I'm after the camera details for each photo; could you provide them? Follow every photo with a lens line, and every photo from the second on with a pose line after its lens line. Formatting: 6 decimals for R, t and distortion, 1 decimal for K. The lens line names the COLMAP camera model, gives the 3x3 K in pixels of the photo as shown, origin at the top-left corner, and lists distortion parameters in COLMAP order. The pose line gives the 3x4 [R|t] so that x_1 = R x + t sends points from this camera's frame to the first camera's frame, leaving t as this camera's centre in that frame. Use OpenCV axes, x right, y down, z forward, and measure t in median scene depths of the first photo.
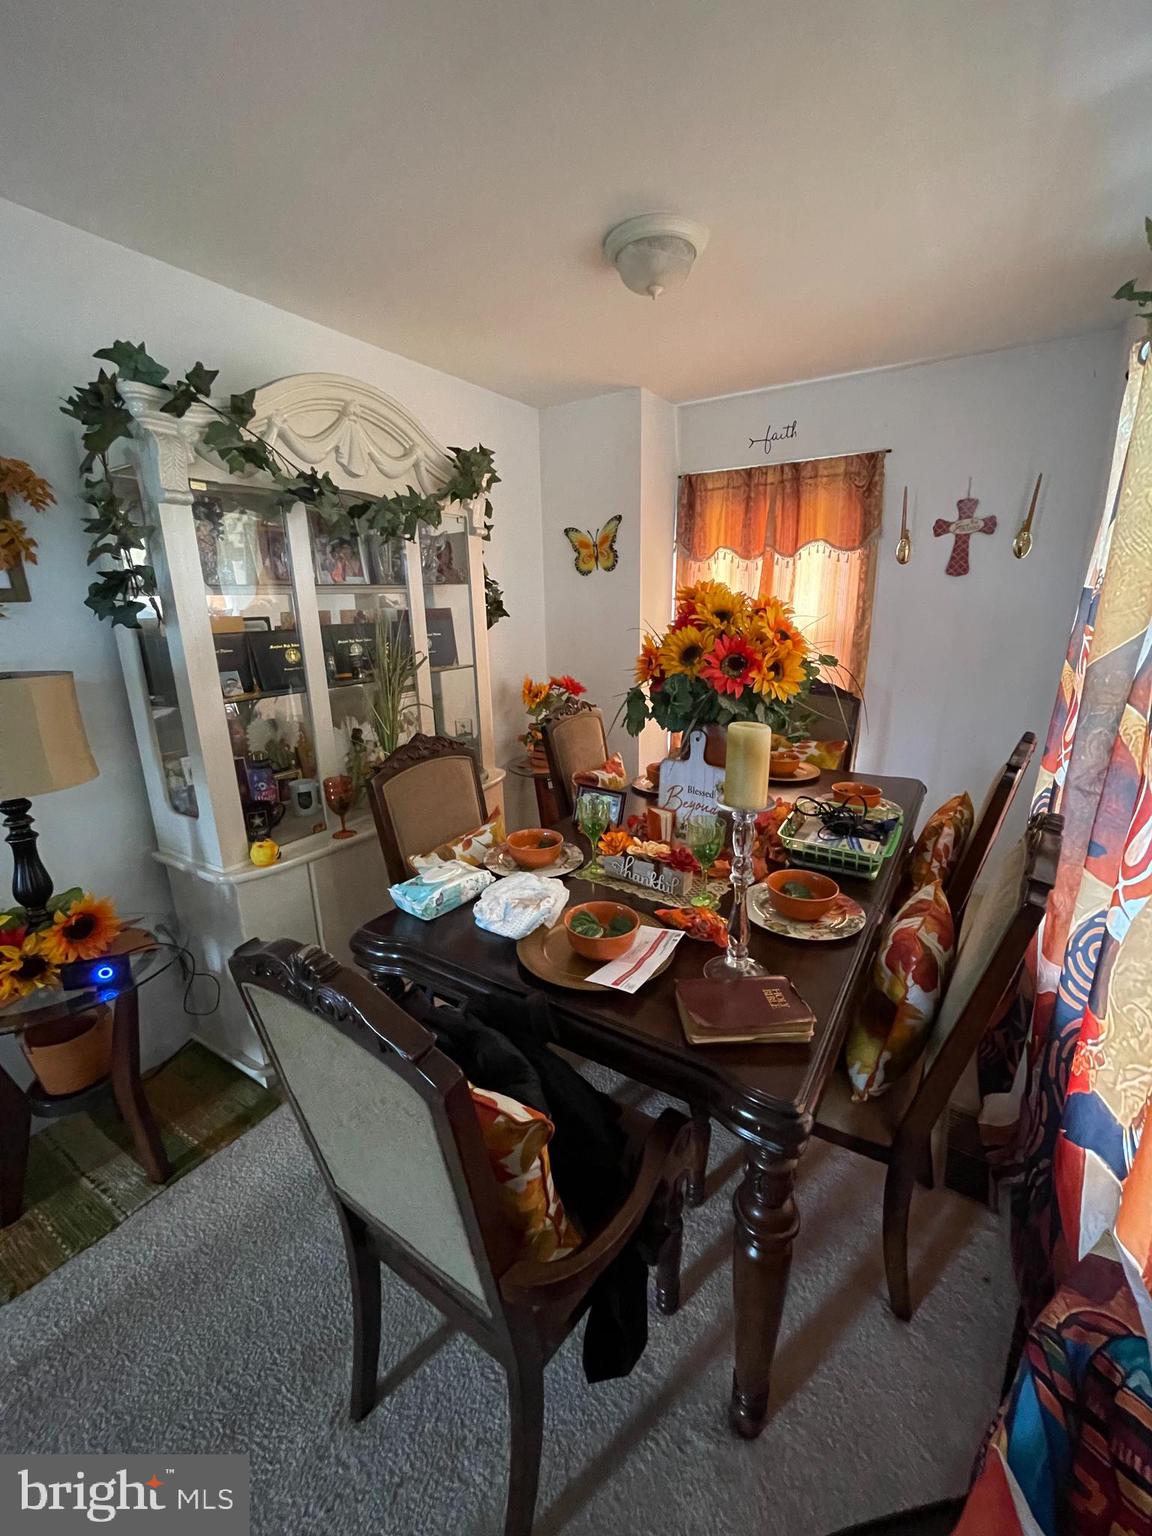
lens RADIAL K [[624.1, 0, 577.0], [0, 624.1, 766.0], [0, 0, 1]] dist [-0.001783, -0.000443]
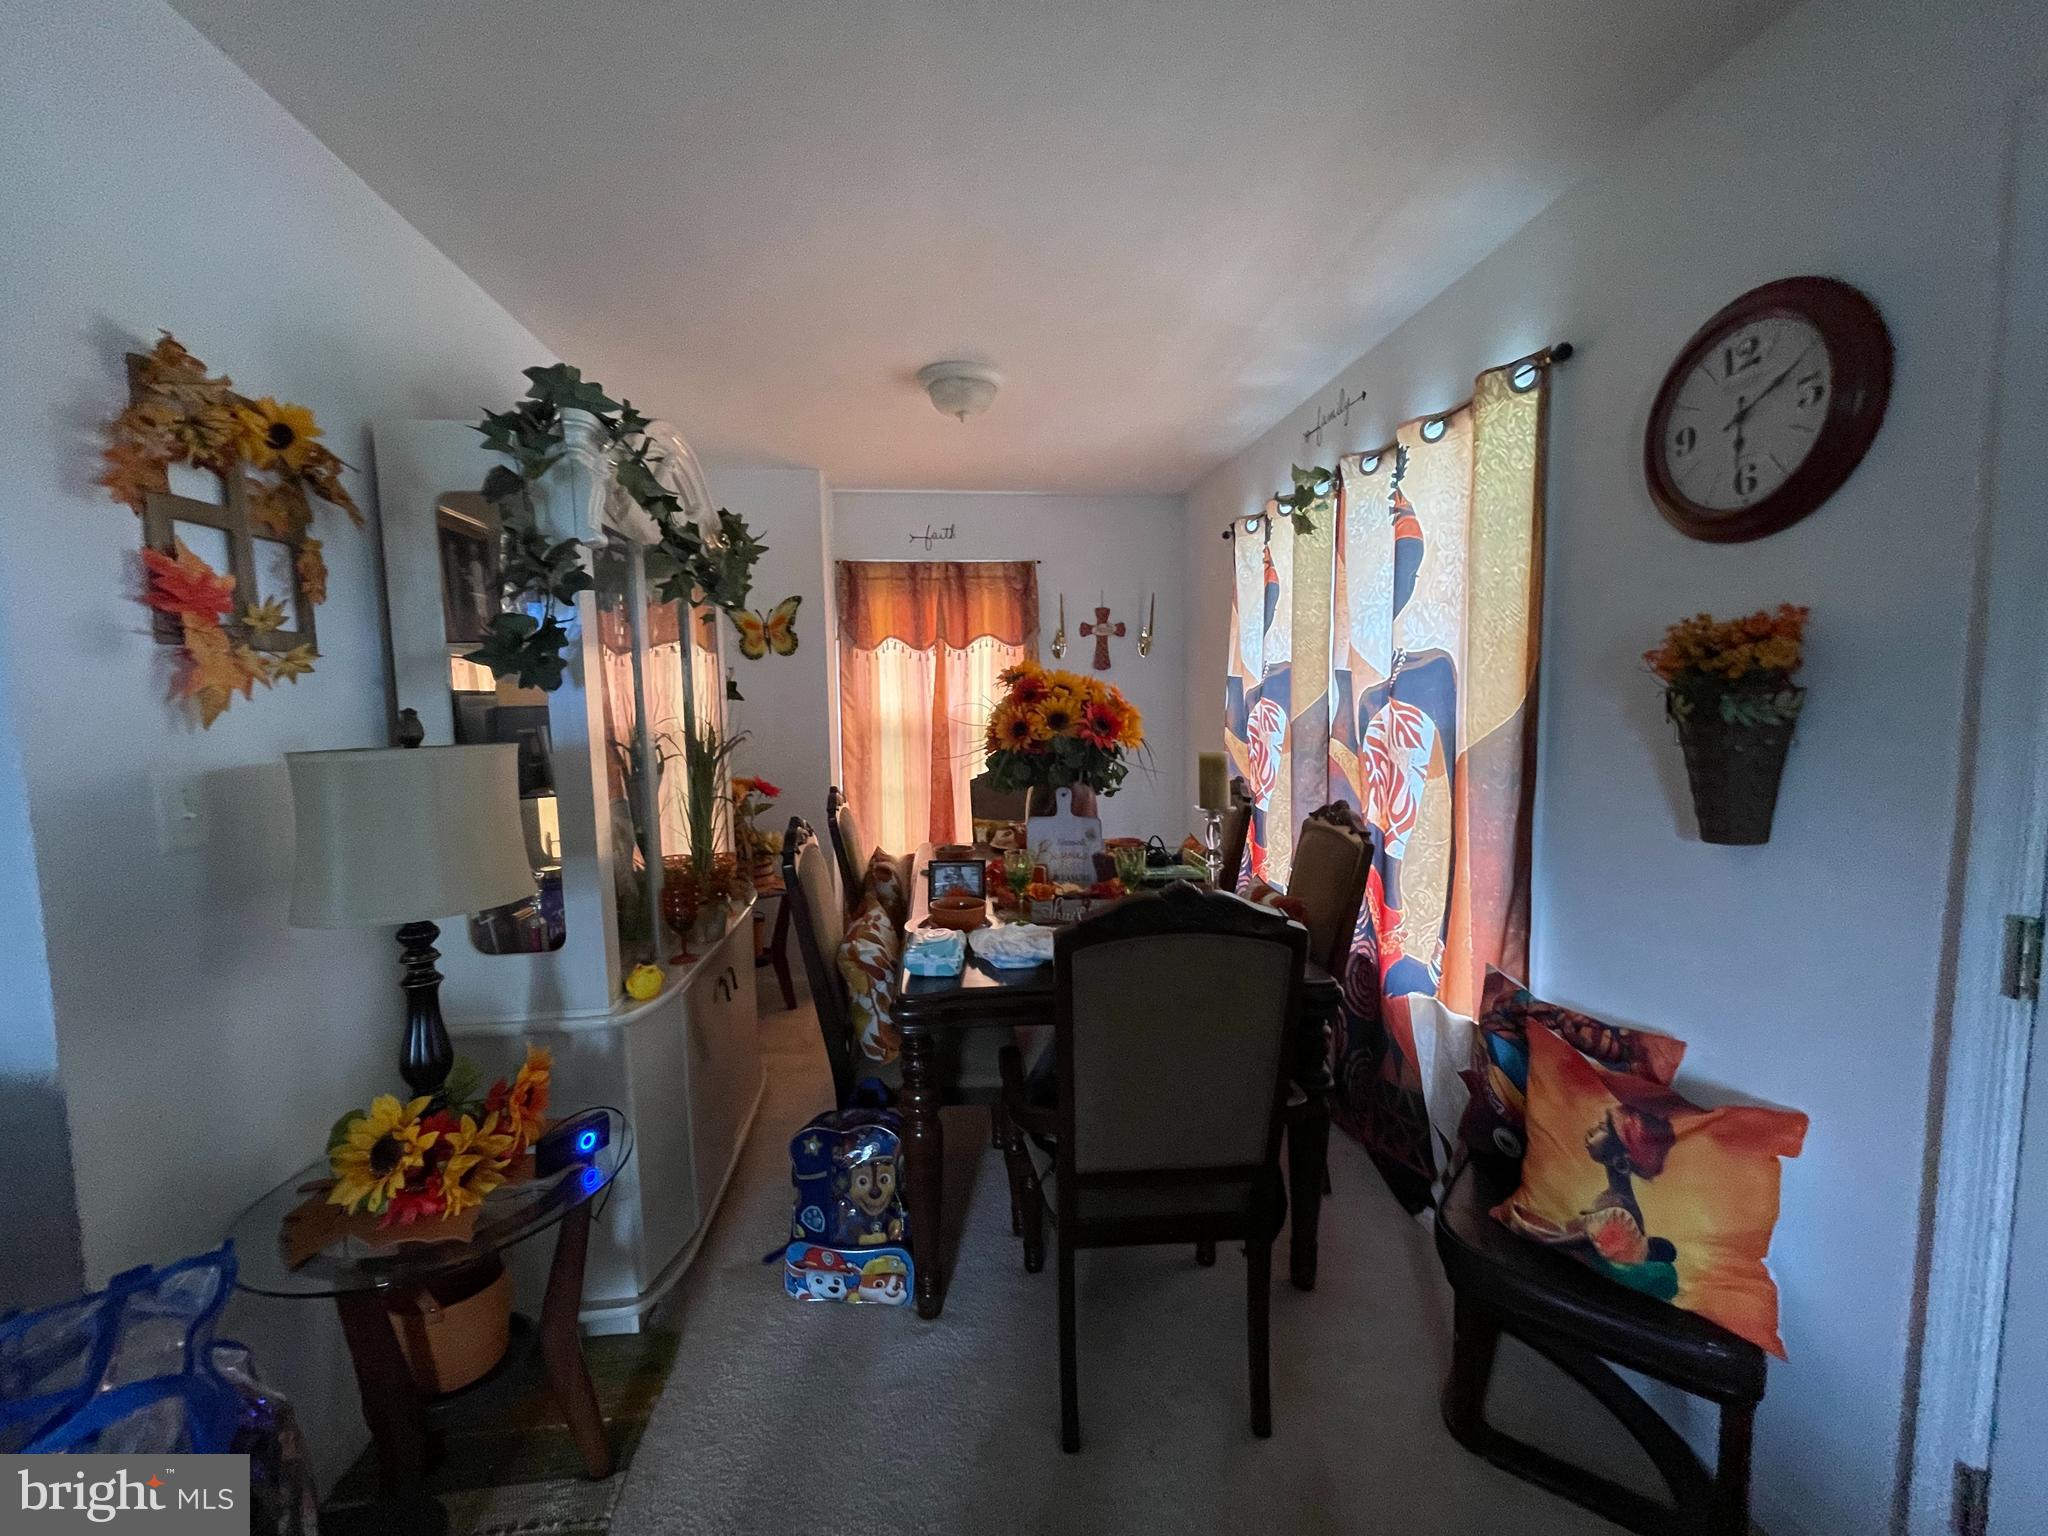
lens RADIAL K [[832.1, 0, 1020.8], [0, 832.1, 773.1], [0, 0, 1]] dist [-0.001783, -0.000443]
pose [[0.781492, -0.049354, 0.621960, -0.453464], [0.164270, 0.977970, -0.128802, 0.055648], [-0.601901, 0.202827, 0.772383, -0.068308]]
